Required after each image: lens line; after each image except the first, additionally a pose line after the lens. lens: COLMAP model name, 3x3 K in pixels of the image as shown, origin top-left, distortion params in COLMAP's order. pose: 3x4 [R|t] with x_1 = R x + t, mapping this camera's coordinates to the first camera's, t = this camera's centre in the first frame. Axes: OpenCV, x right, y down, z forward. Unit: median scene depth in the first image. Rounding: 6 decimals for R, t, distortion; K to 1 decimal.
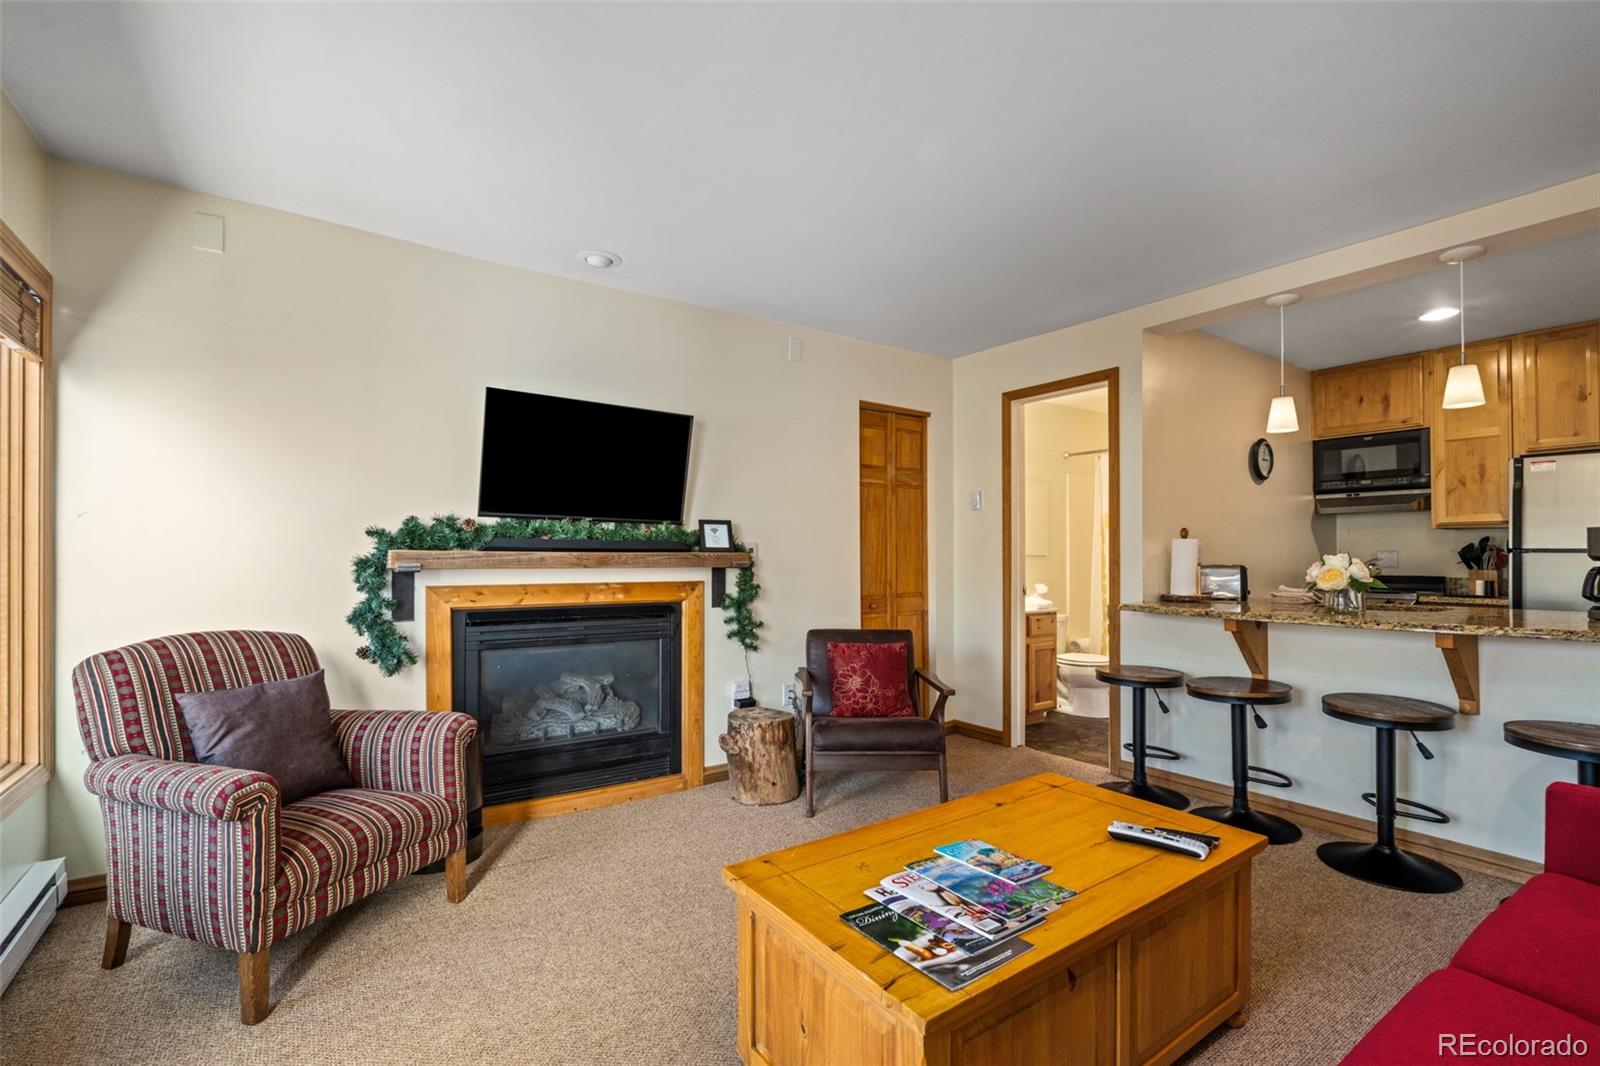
lens RADIAL K [[704.0, 0, 799.8], [0, 704.0, 558.0], [0, 0, 1]] dist [-0.016543, -0.000174]
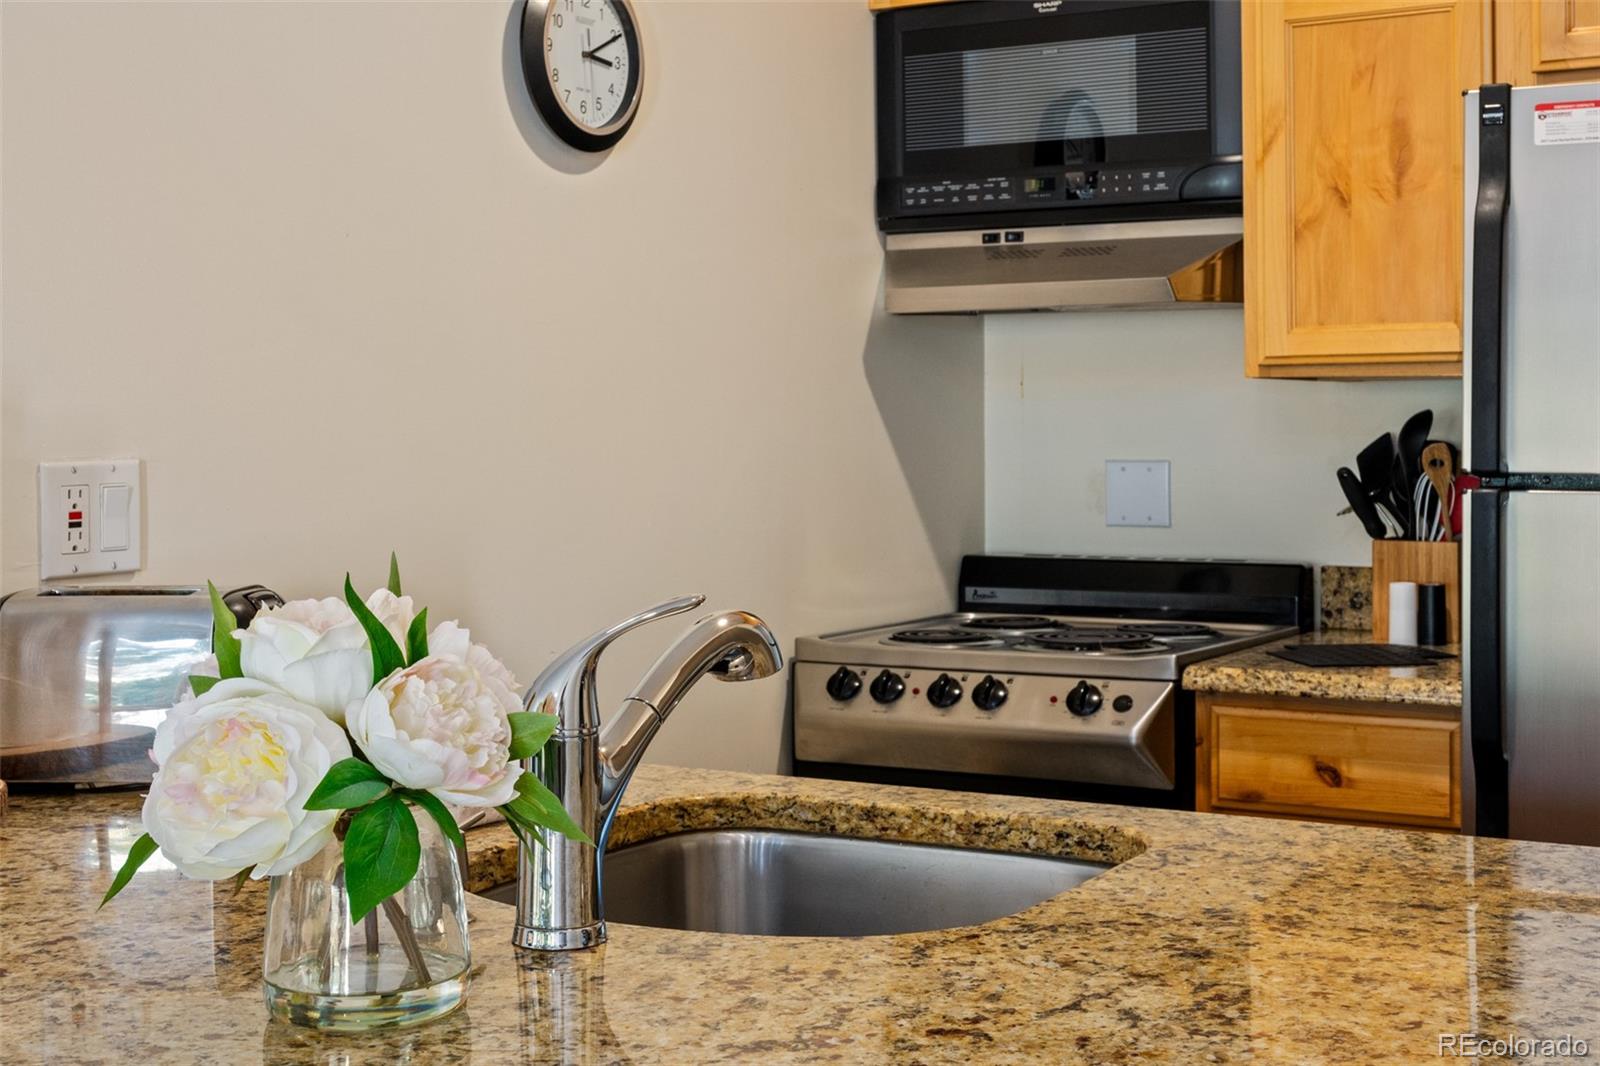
lens RADIAL K [[2126.4, 0, 740.7], [0, 2126.4, 486.5], [0, 0, 1]] dist [-0.038892, 0.000000]
pose [[0.916275, -0.016706, 0.400201, 0.519576], [0.006135, 0.999598, 0.027682, -0.030716], [-0.400502, -0.022909, 0.916009, 0.446221]]
